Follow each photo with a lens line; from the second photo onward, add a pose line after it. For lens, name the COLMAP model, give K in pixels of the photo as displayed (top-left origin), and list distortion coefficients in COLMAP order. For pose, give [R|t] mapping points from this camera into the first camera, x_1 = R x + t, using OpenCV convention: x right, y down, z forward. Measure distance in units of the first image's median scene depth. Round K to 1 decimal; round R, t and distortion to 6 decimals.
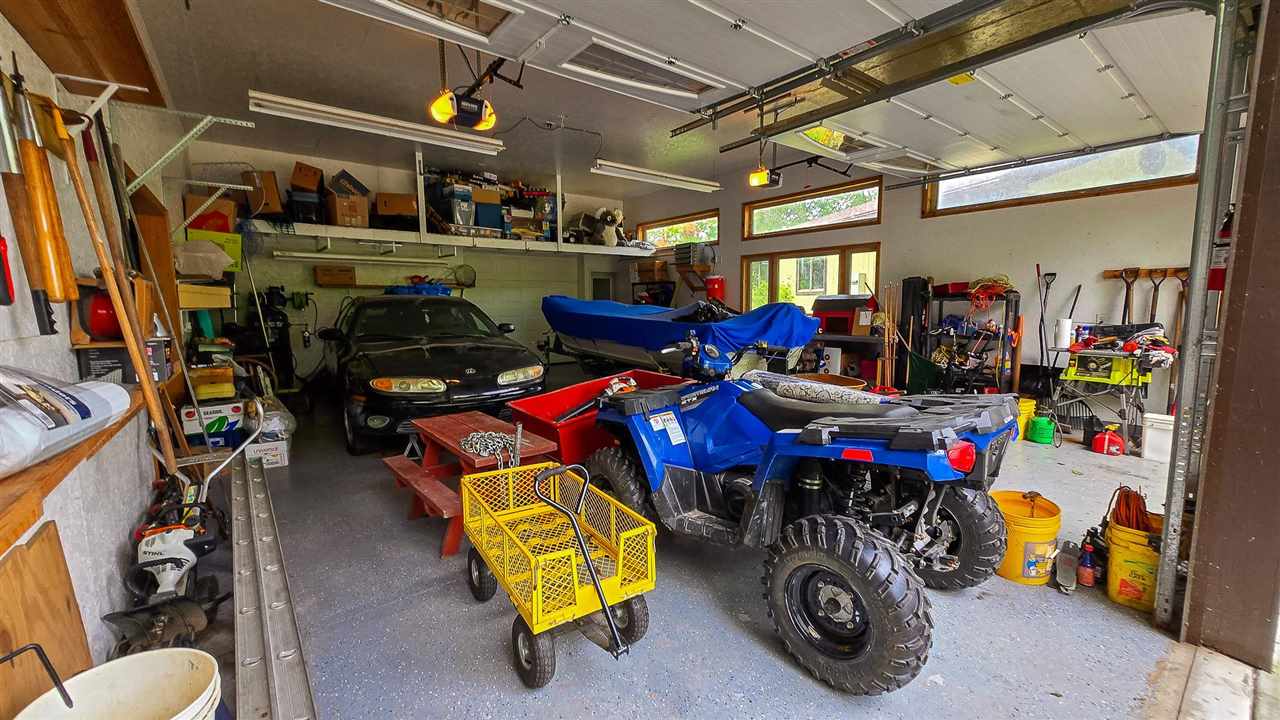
lens RADIAL K [[505.0, 0, 639.7], [0, 505.0, 365.2], [0, 0, 1]] dist [0.000464, -0.000094]
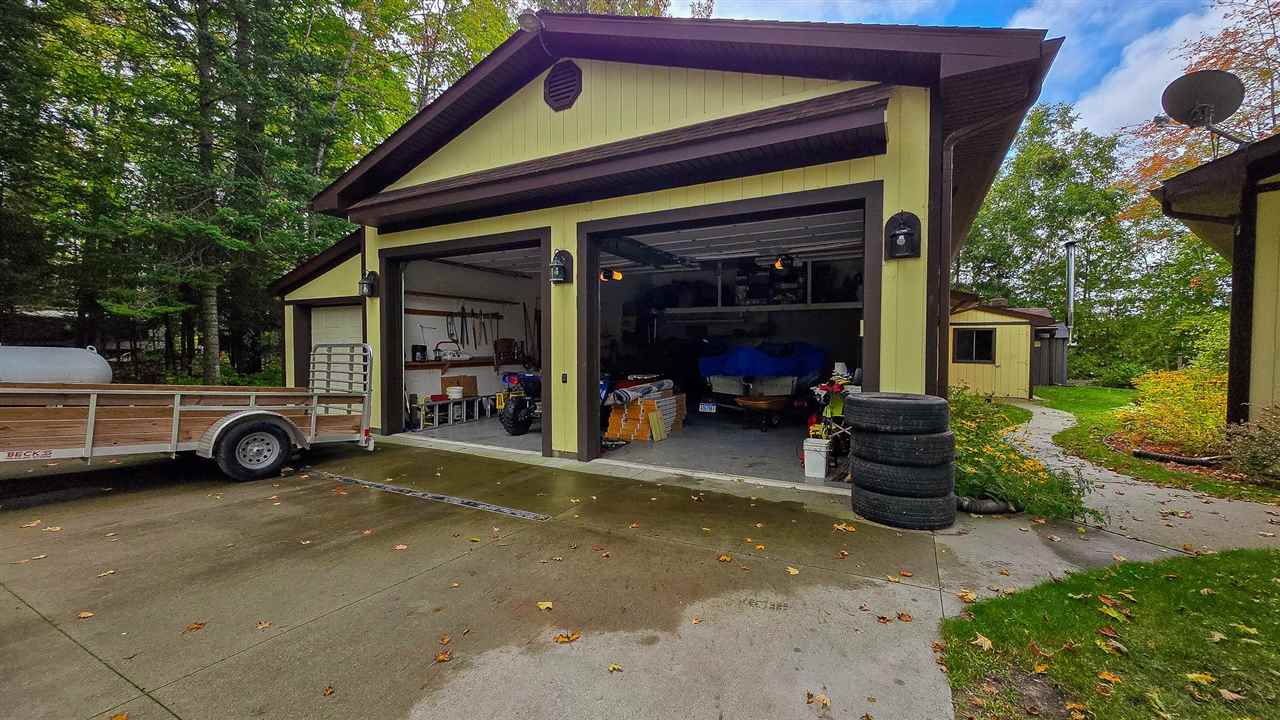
lens RADIAL K [[505.0, 0, 639.7], [0, 505.0, 365.2], [0, 0, 1]] dist [0.000464, -0.000094]
pose [[0.415826, 0.036135, -0.908726, 0.989060], [-0.121080, 0.992515, -0.015938, 0.011716], [0.901348, 0.116656, 0.417089, 0.000002]]
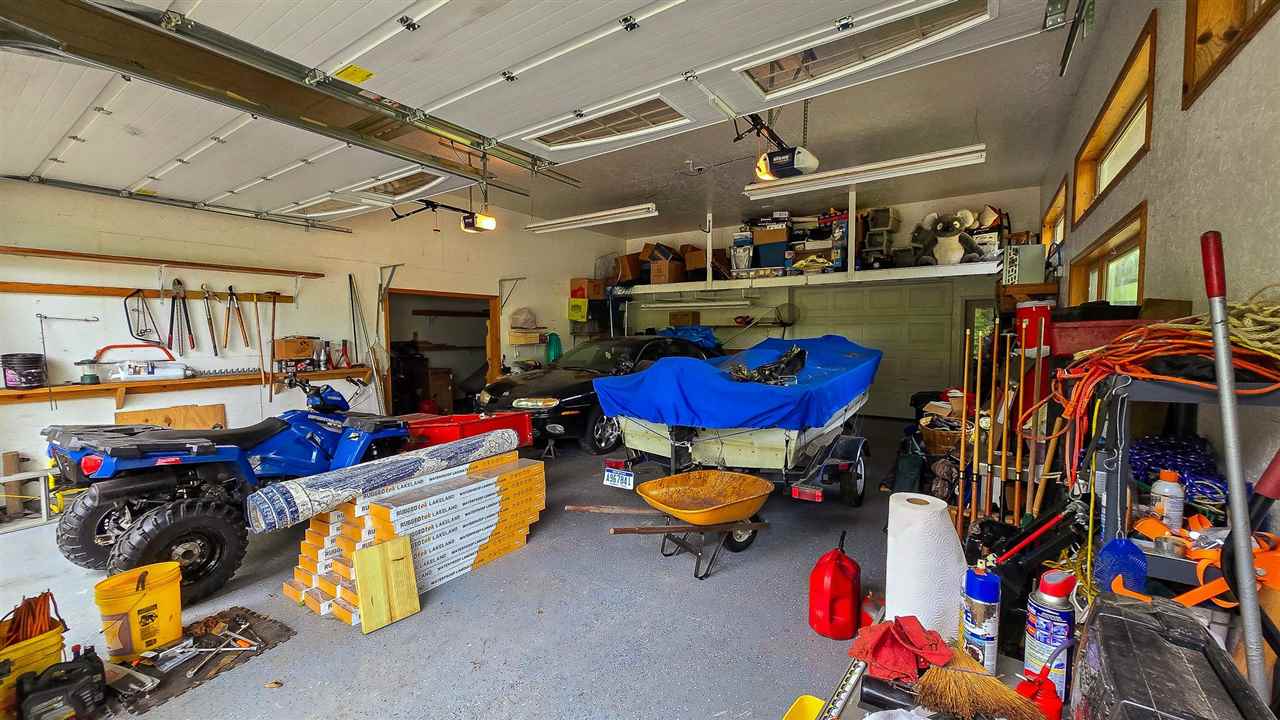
lens RADIAL K [[505.0, 0, 639.7], [0, 505.0, 365.2], [0, 0, 1]] dist [0.000464, -0.000094]
pose [[0.319024, 0.060104, -0.945839, 0.571787], [-0.121037, 0.992399, 0.022238, -0.064374], [0.939986, 0.107387, 0.323874, 0.426550]]
